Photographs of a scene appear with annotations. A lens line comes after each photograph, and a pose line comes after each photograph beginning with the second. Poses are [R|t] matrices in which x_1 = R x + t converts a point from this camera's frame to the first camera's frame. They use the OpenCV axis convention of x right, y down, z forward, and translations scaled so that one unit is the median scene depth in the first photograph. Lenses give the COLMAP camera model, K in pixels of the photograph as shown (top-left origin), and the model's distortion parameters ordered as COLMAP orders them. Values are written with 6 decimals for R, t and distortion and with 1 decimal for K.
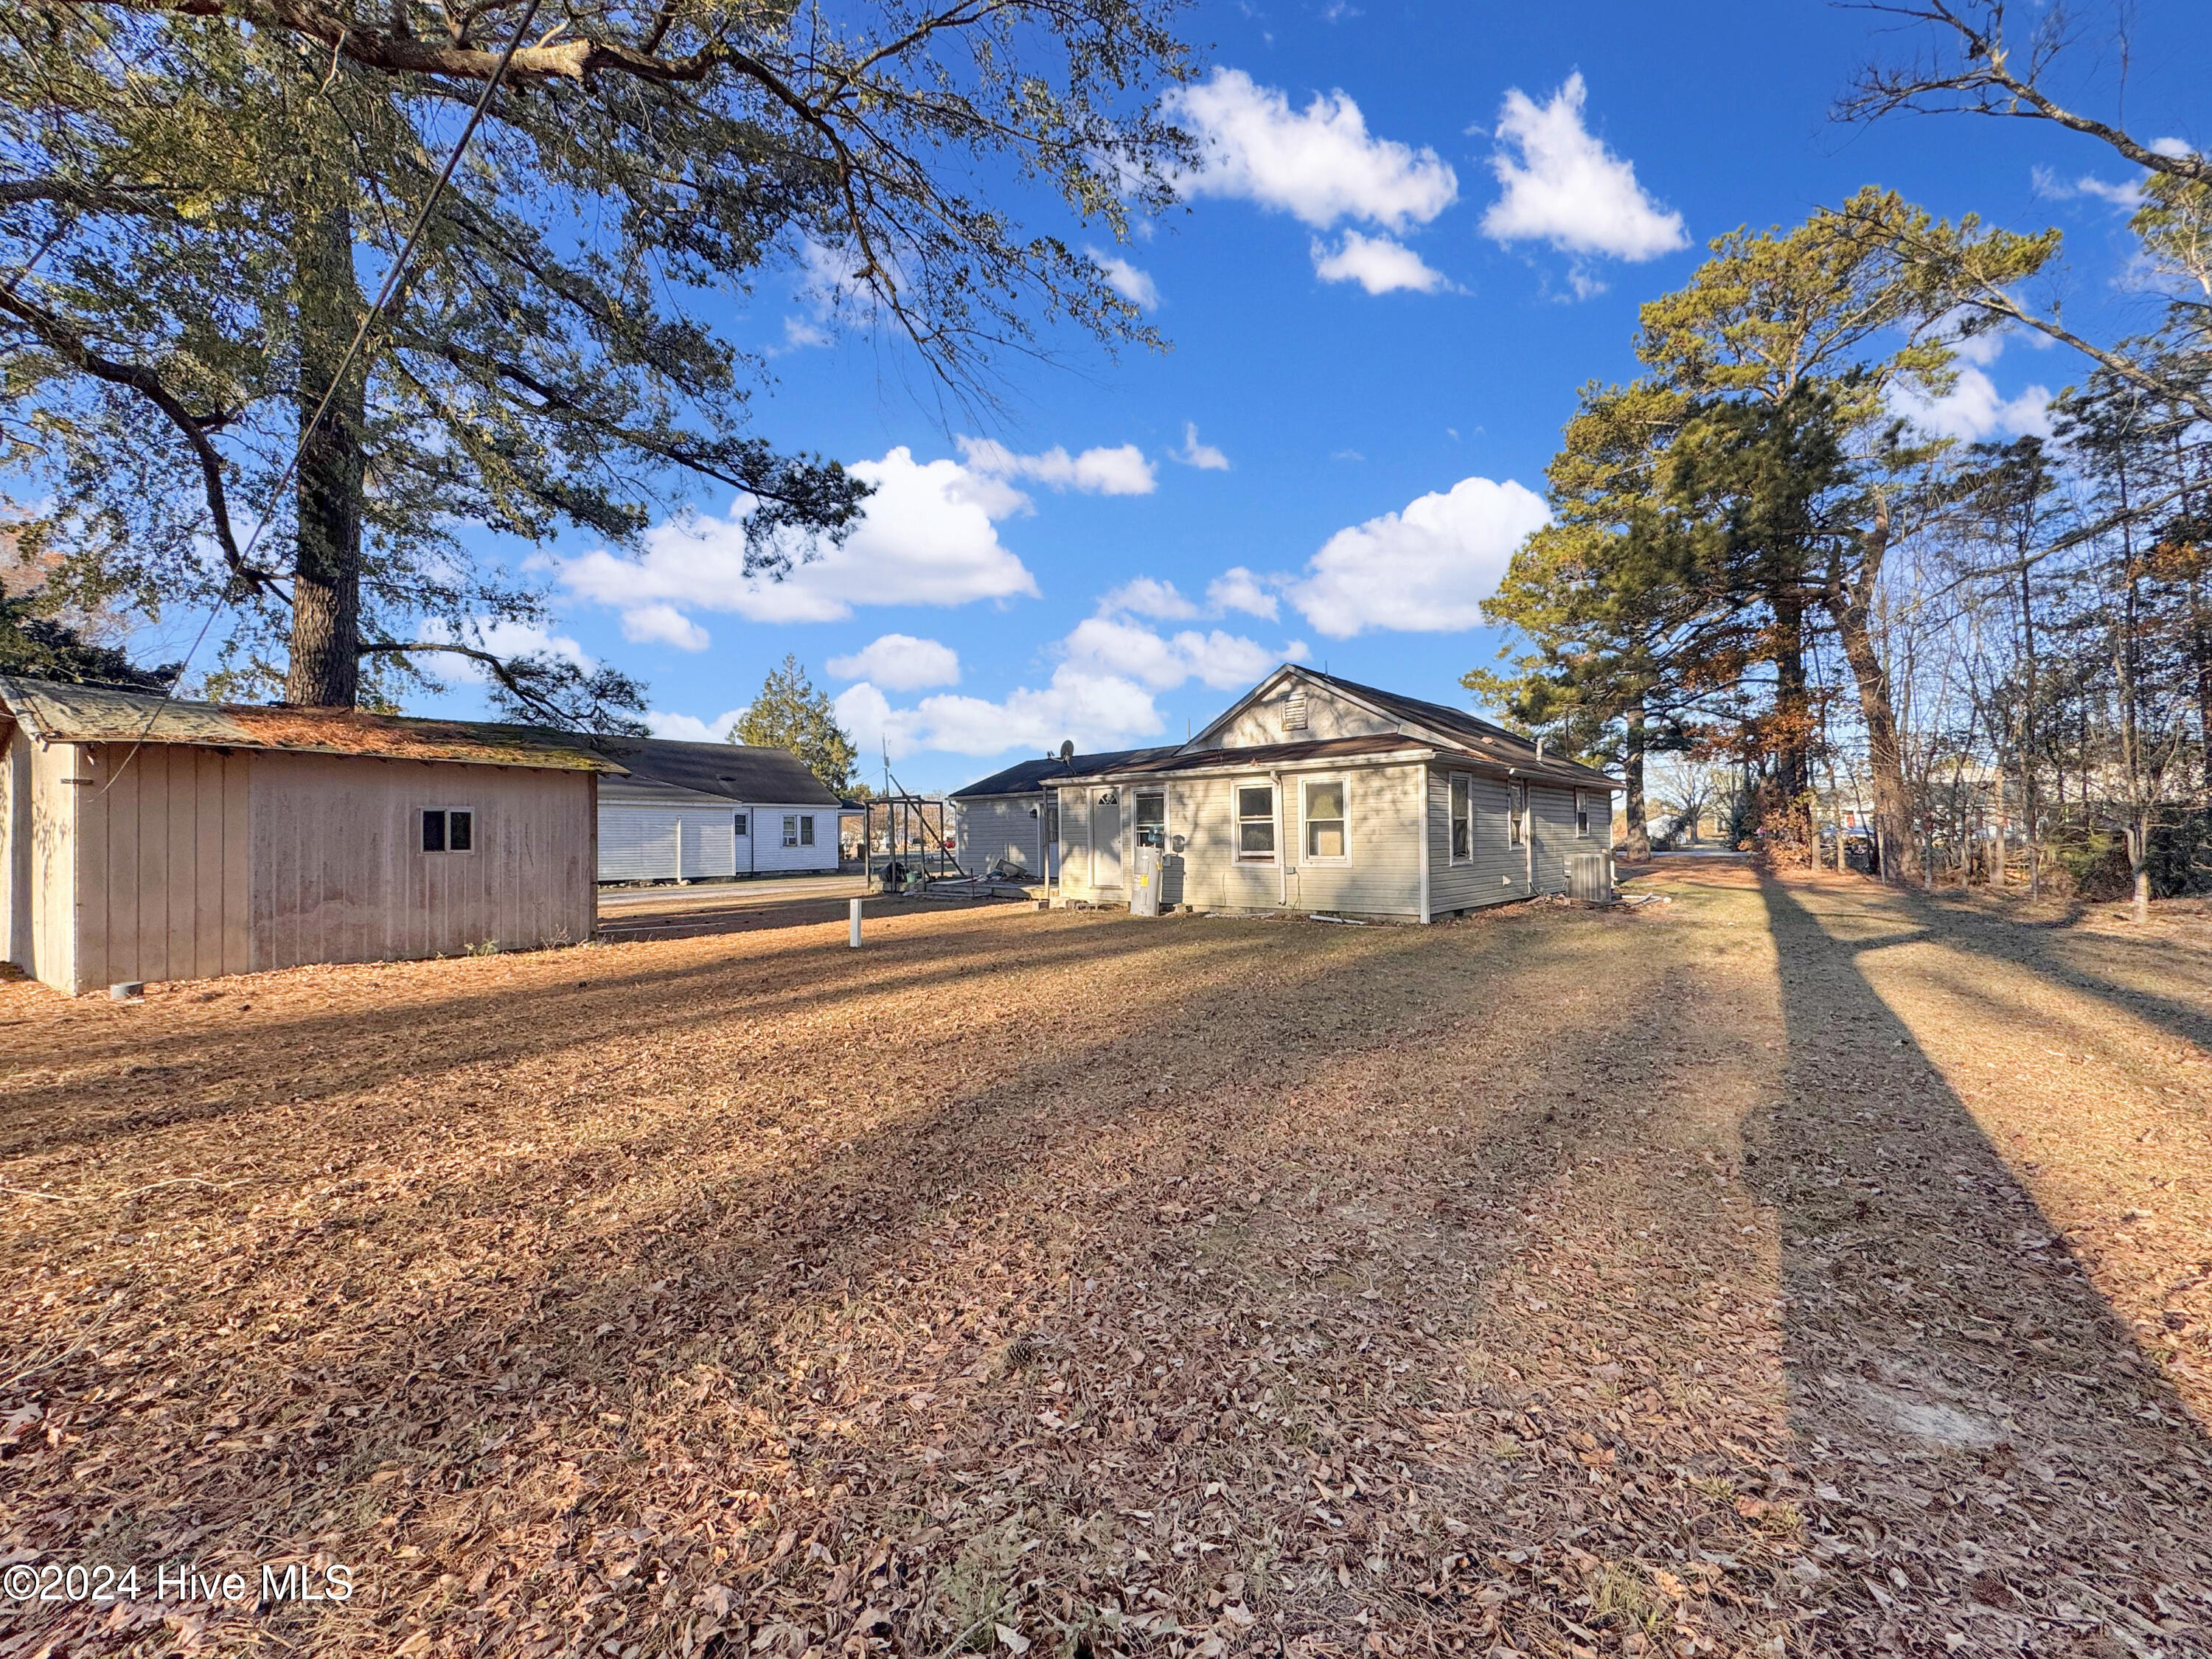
lens RADIAL K [[887.6, 0, 1101.9], [0, 887.6, 836.0], [0, 0, 1]] dist [-0.001616, 0.000033]
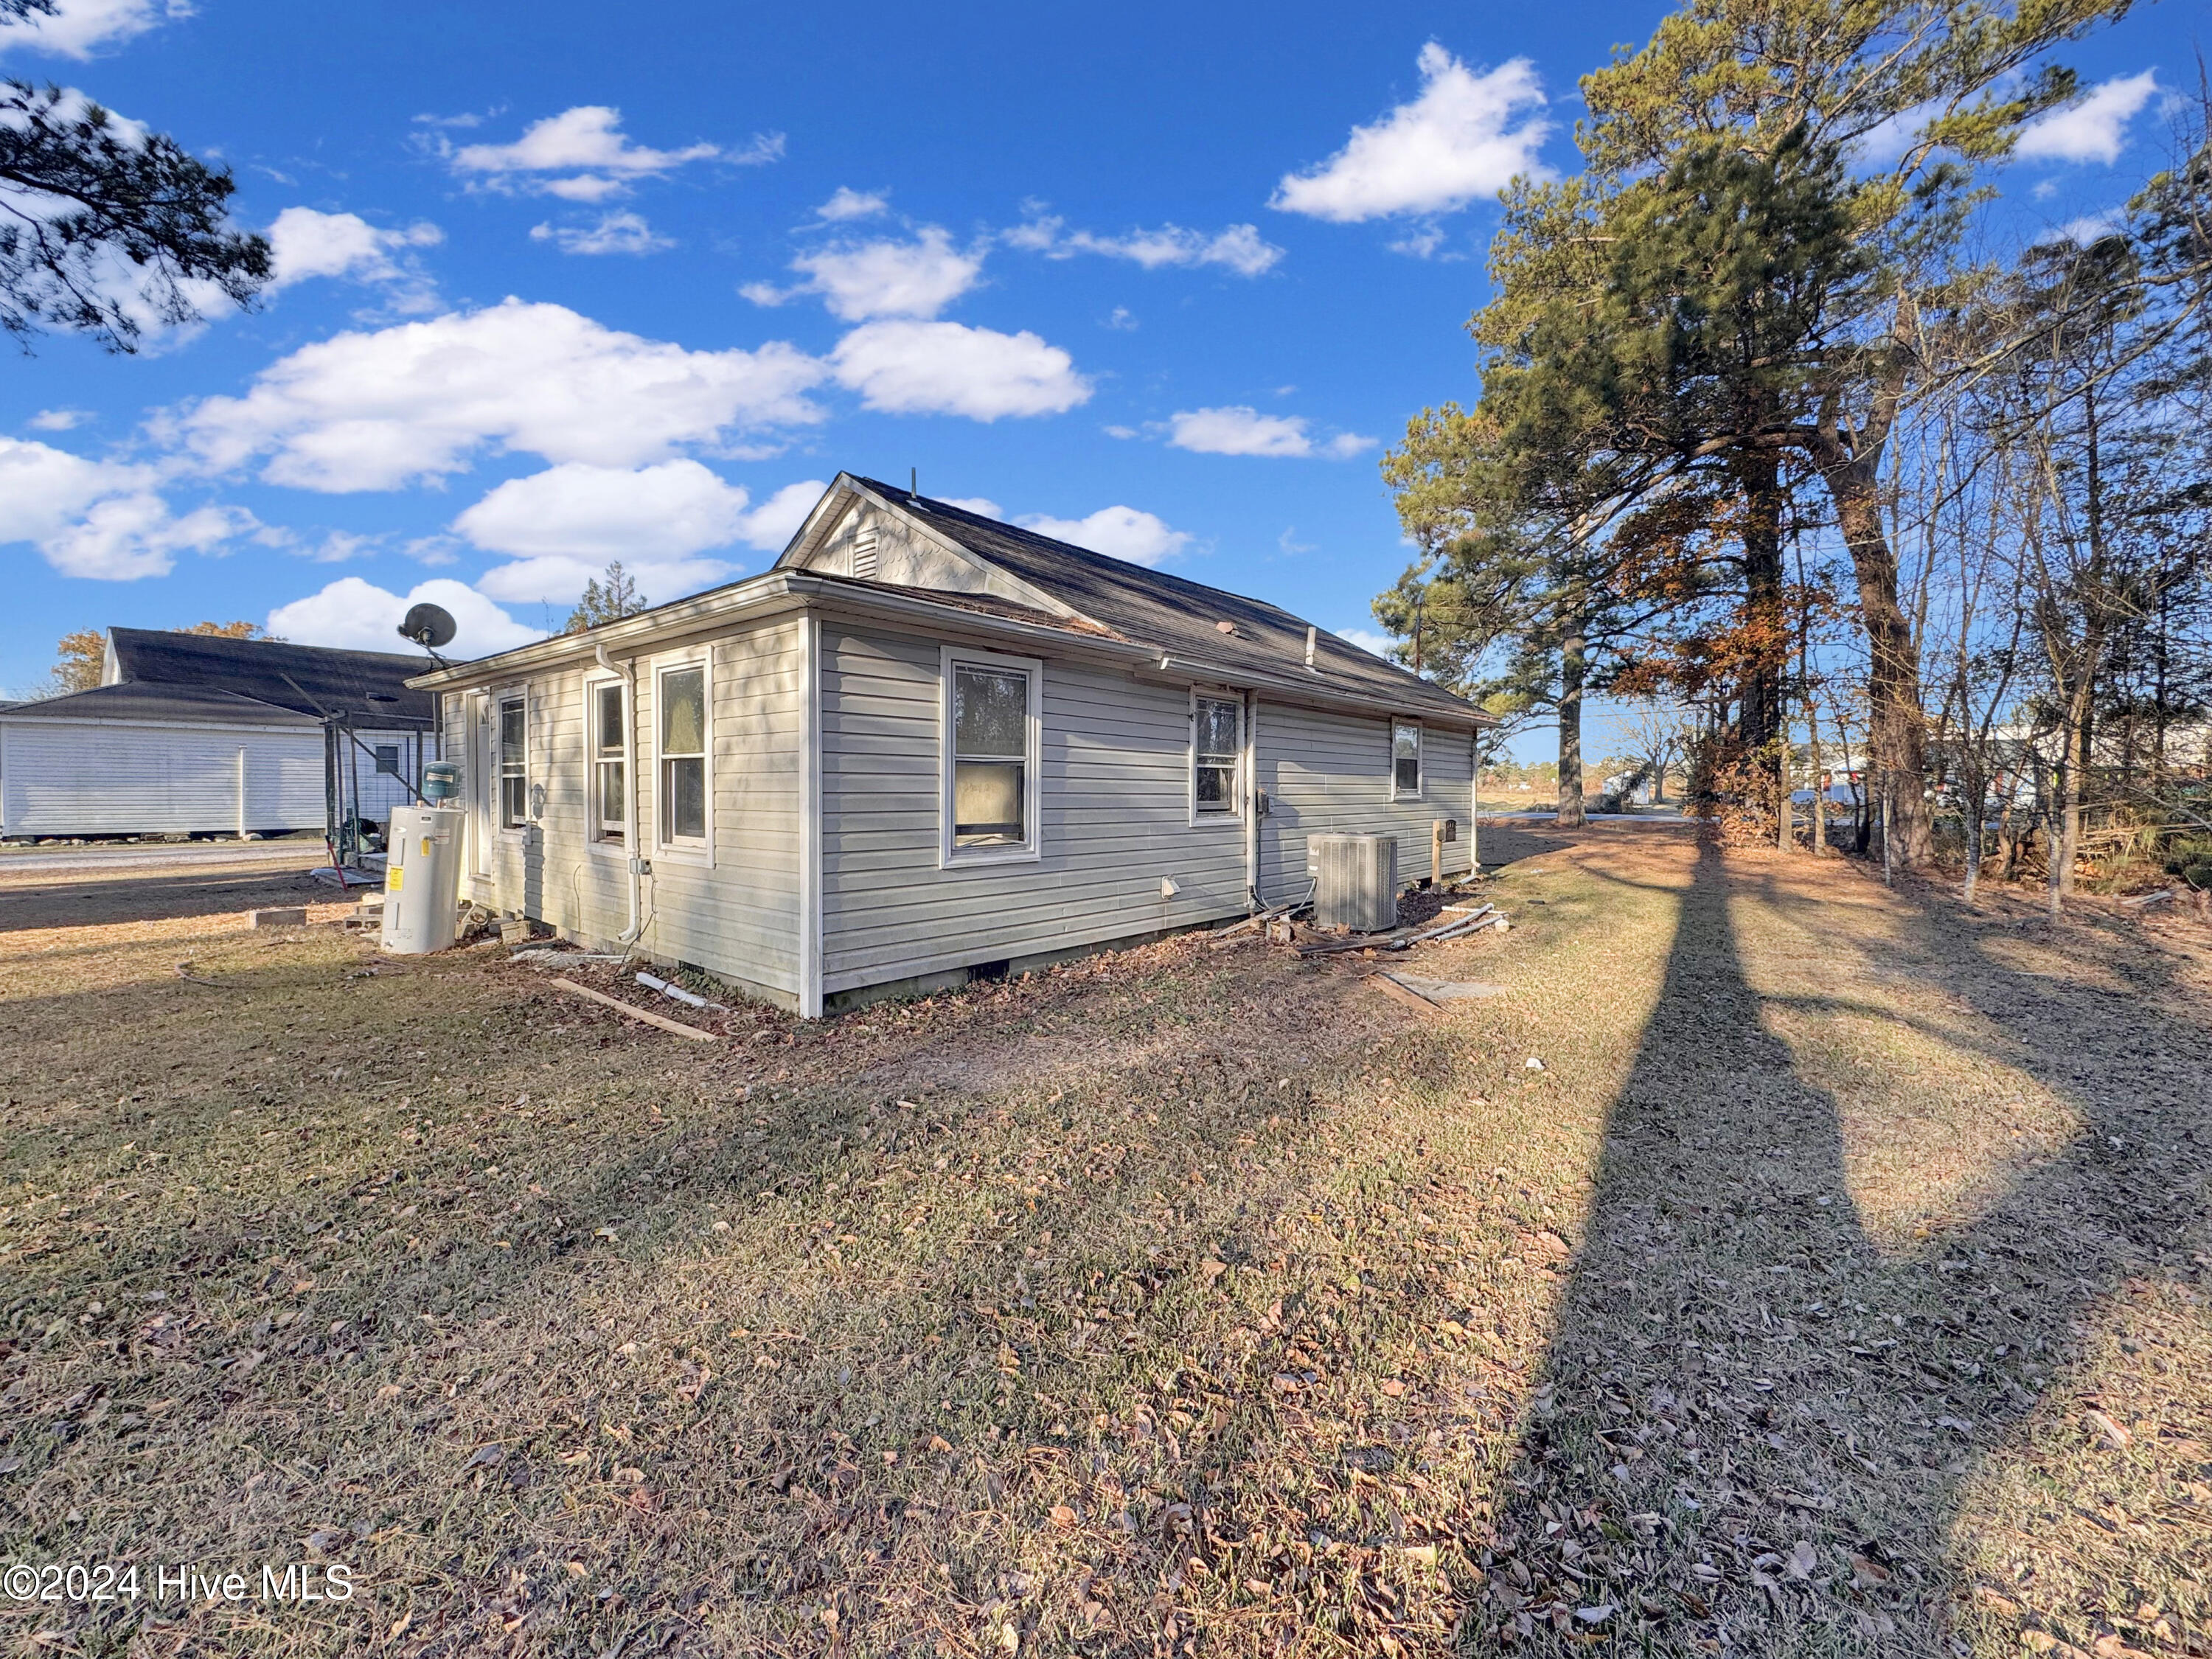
lens RADIAL K [[887.6, 0, 1110.3], [0, 887.6, 814.0], [0, 0, 1]] dist [-0.001616, 0.000033]
pose [[0.999531, 0.017263, 0.025306, 0.244410], [-0.018142, 0.999225, 0.034931, -0.004798], [-0.024683, -0.035374, 0.999069, 0.301190]]
